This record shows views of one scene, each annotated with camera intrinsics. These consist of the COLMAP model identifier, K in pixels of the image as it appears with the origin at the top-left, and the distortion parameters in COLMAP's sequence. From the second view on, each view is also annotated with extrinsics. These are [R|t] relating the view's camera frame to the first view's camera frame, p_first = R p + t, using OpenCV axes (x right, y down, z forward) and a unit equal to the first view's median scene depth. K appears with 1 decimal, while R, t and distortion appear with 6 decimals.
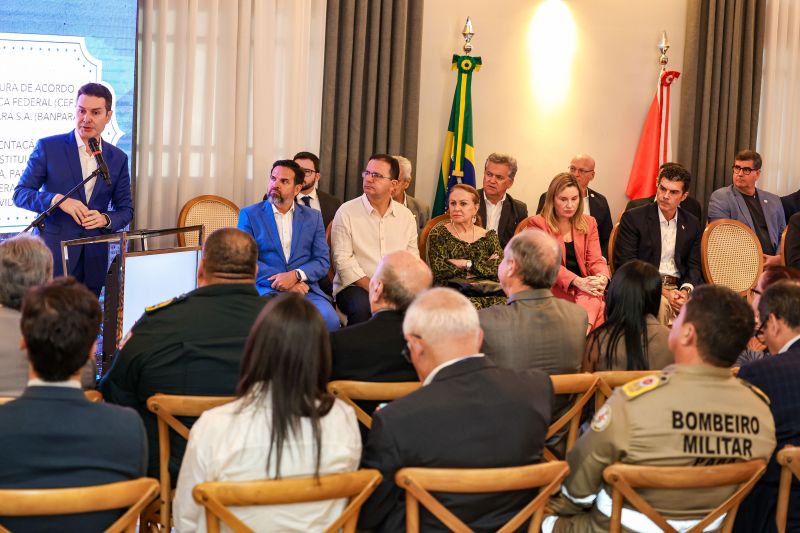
lens RADIAL K [[1574.7, 0, 404.3], [0, 1574.7, 258.2], [0, 0, 1]] dist [-0.143102, 0.000000]
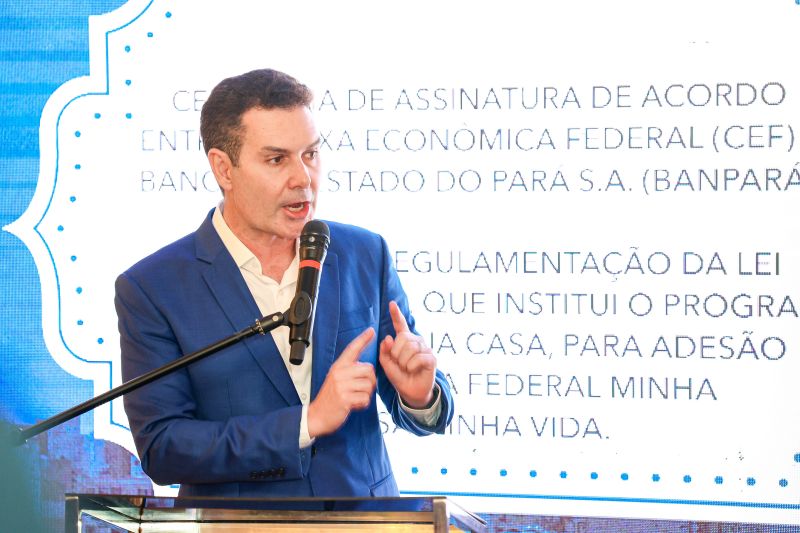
lens RADIAL K [[3458.8, 0, 396.4], [0, 3458.8, 267.6], [0, 0, 1]] dist [1.215845, 0.000000]
pose [[0.384511, -0.017103, -0.922962, 0.440616], [-0.083791, 0.995054, -0.053347, -0.026209], [0.919310, 0.097849, 0.381176, 0.652817]]
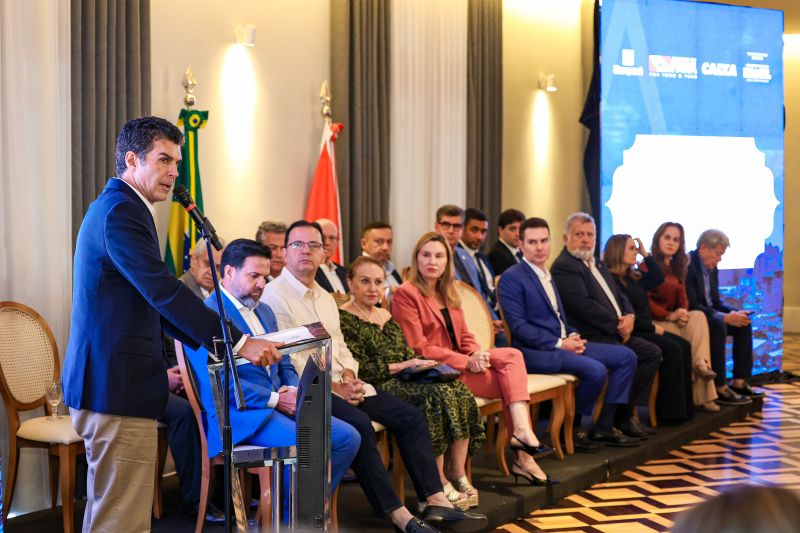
lens RADIAL K [[1574.7, 0, 400.6], [0, 1574.7, 264.6], [0, 0, 1]] dist [-0.143102, 0.000000]
pose [[0.772447, -0.081196, 0.629867, -0.499963], [0.113629, 0.993459, -0.011285, -0.031653], [-0.624831, 0.080288, 0.776621, 0.361024]]
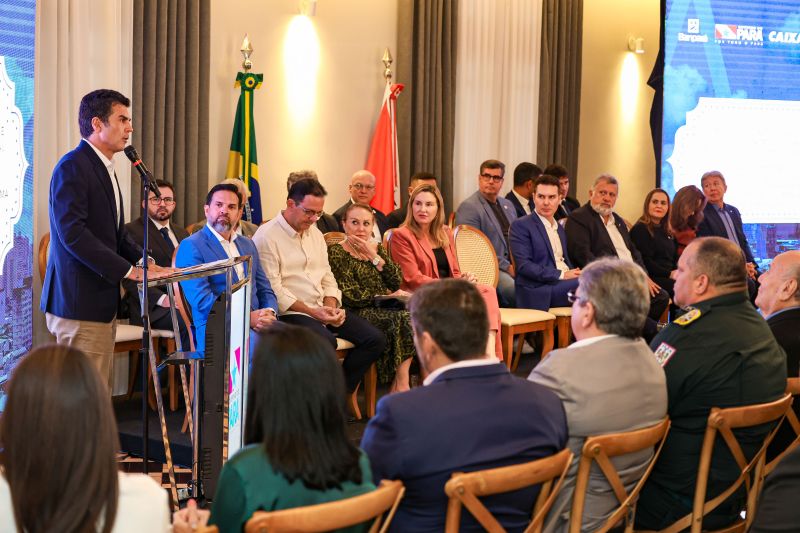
lens RADIAL K [[1574.7, 0, 406.0], [0, 1574.7, 268.7], [0, 0, 1]] dist [-0.143102, 0.000000]
pose [[0.863582, -0.076188, 0.498419, -0.458710], [0.079408, 0.996733, 0.014775, -0.017514], [-0.497916, 0.026819, 0.866810, 0.133887]]
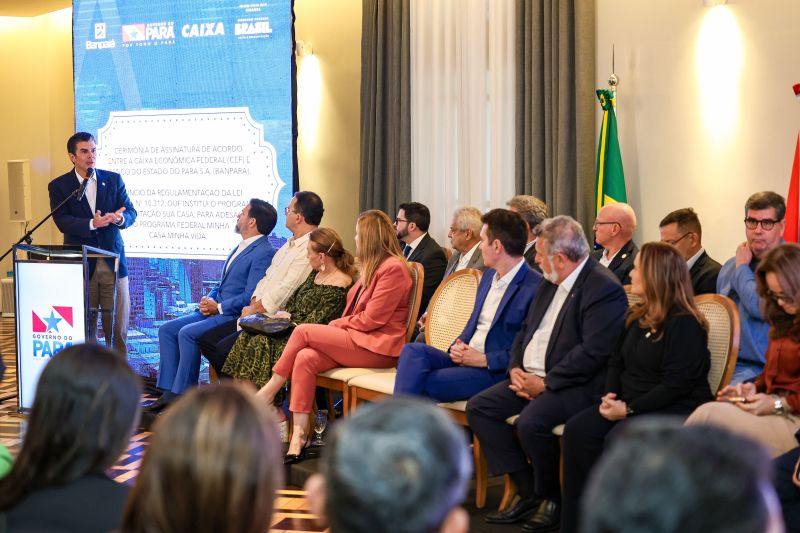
lens RADIAL K [[1574.7, 0, 396.2], [0, 1574.7, 258.2], [0, 0, 1]] dist [-0.143102, 0.000000]
pose [[0.146937, 0.014494, -0.989040, 1.067648], [-0.098017, 0.995185, 0.000022, -0.033055], [0.984277, 0.096940, 0.147650, 0.951339]]
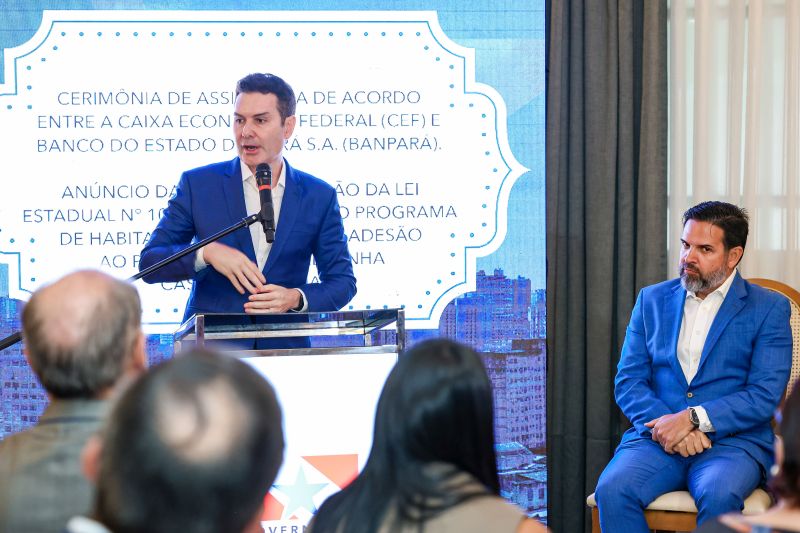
lens RADIAL K [[2171.0, 0, 401.5], [0, 2171.0, 259.2], [0, 0, 1]] dist [0.174534, 0.000000]
pose [[0.727759, -0.017193, -0.685618, 0.364992], [-0.037248, 0.997219, -0.064544, 0.009396], [0.684821, 0.072510, 0.725095, 0.389505]]
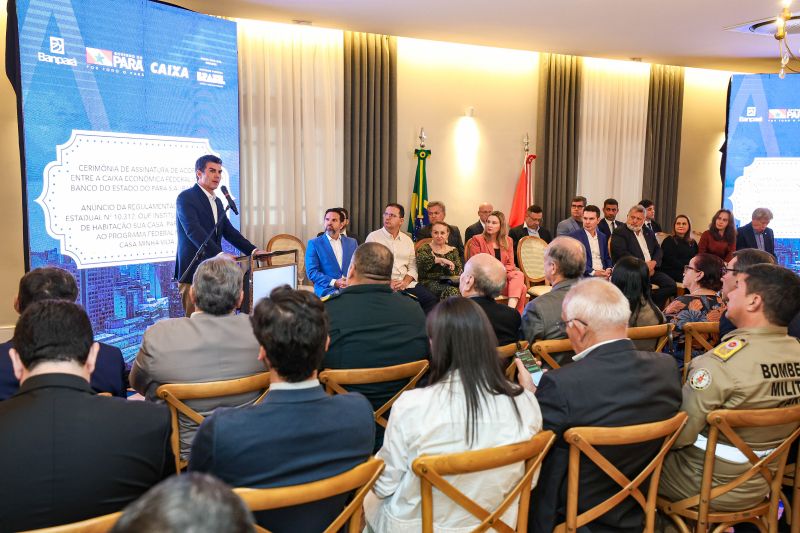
lens RADIAL K [[744.3, 0, 392.6], [0, 744.3, 269.8], [0, 0, 1]] dist [0.037691, 0.000000]
pose [[0.995545, -0.050103, 0.079880, -0.082936], [0.050053, 0.998743, 0.002621, 0.002498], [-0.079911, 0.001389, 0.996801, 0.208692]]
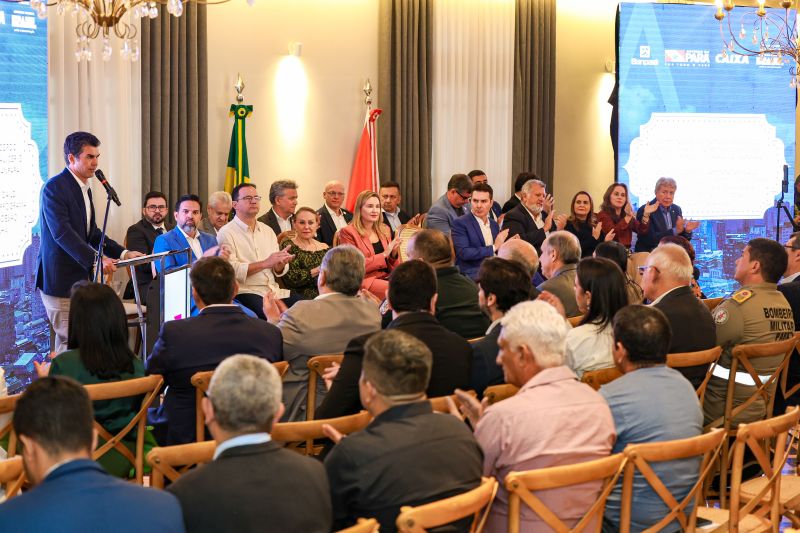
lens RADIAL K [[1574.7, 0, 400.0], [0, 1574.7, 260.8], [0, 0, 1]] dist [-0.143102, 0.000000]
pose [[0.909090, -0.080869, 0.408675, -0.442302], [0.088243, 0.996099, 0.000814, 0.002955], [-0.407146, 0.035323, 0.912680, -0.204364]]
